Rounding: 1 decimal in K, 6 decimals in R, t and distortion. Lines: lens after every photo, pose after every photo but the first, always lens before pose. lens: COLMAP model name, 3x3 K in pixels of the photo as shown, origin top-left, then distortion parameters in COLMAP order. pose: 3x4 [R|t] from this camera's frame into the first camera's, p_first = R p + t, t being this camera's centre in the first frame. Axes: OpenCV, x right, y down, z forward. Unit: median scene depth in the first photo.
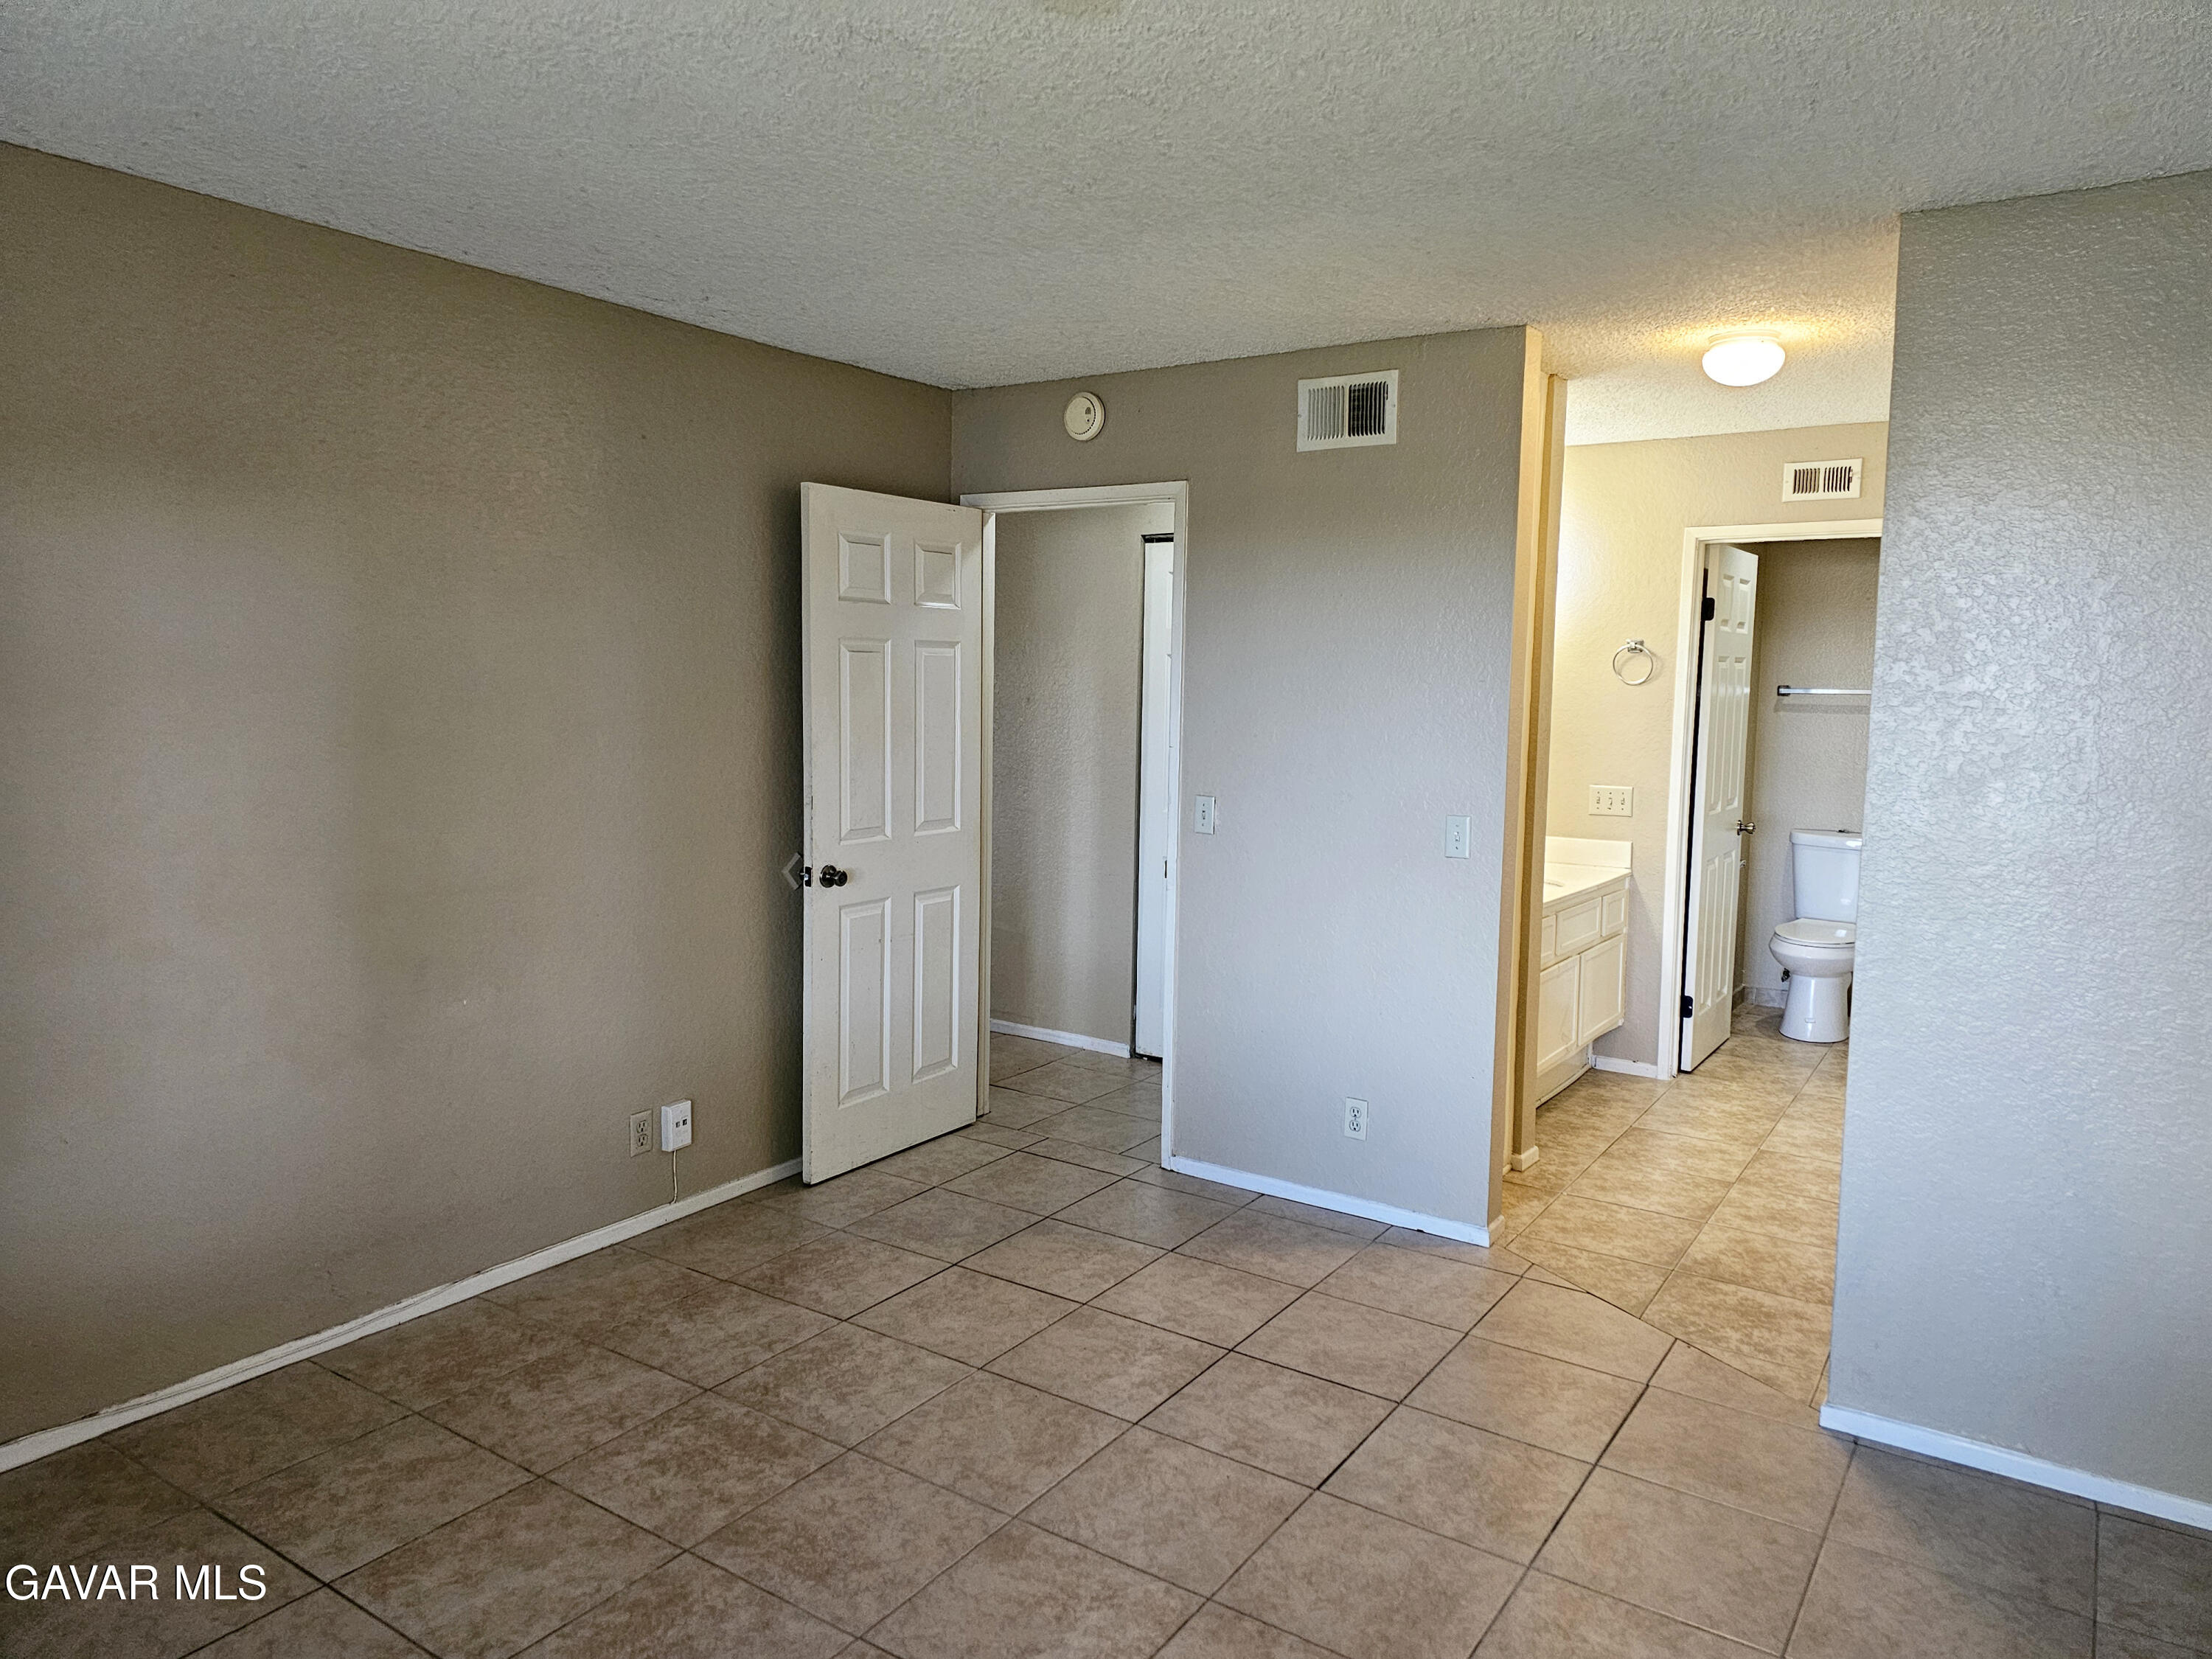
lens RADIAL K [[1489.2, 0, 1110.4], [0, 1489.2, 814.4], [0, 0, 1]] dist [0.081998, -0.071916]
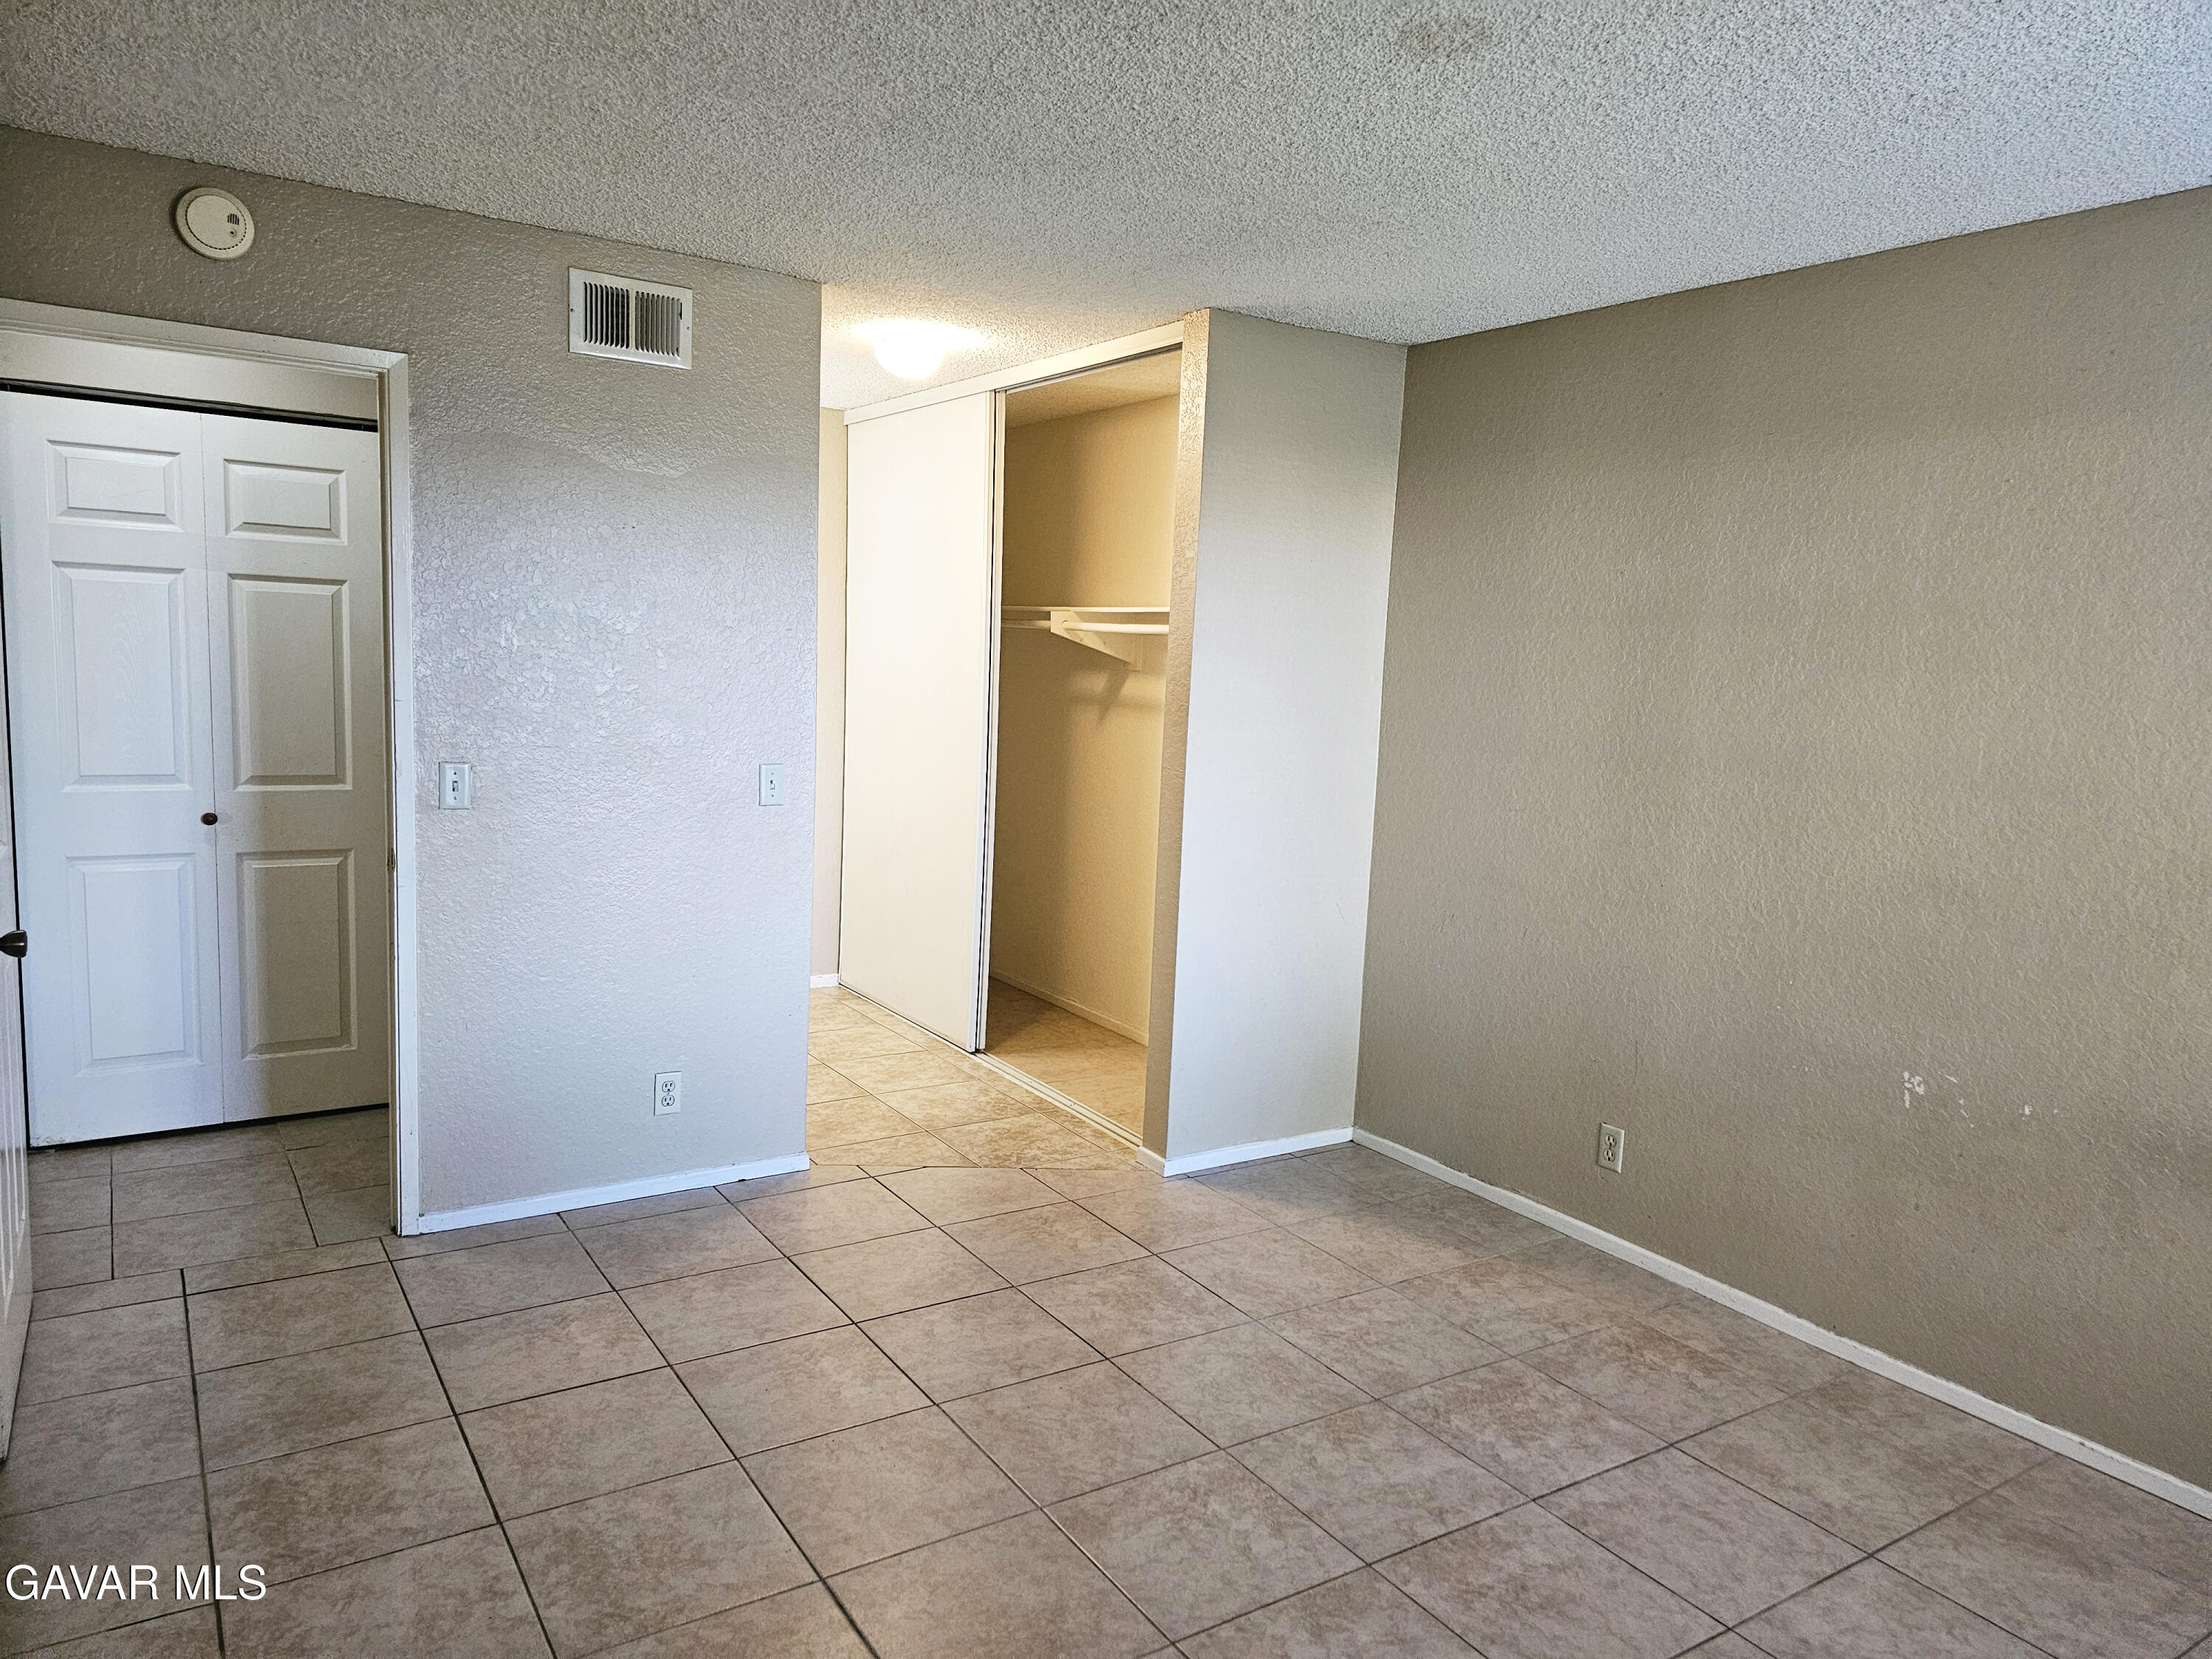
lens RADIAL K [[1462.4, 0, 1131.9], [0, 1462.4, 856.0], [0, 0, 1]] dist [0.077632, -0.071269]
pose [[0.388184, -0.128141, 0.912630, -0.512676], [0.048441, 0.991754, 0.118647, -0.038310], [-0.920308, -0.001848, 0.391190, 0.340013]]
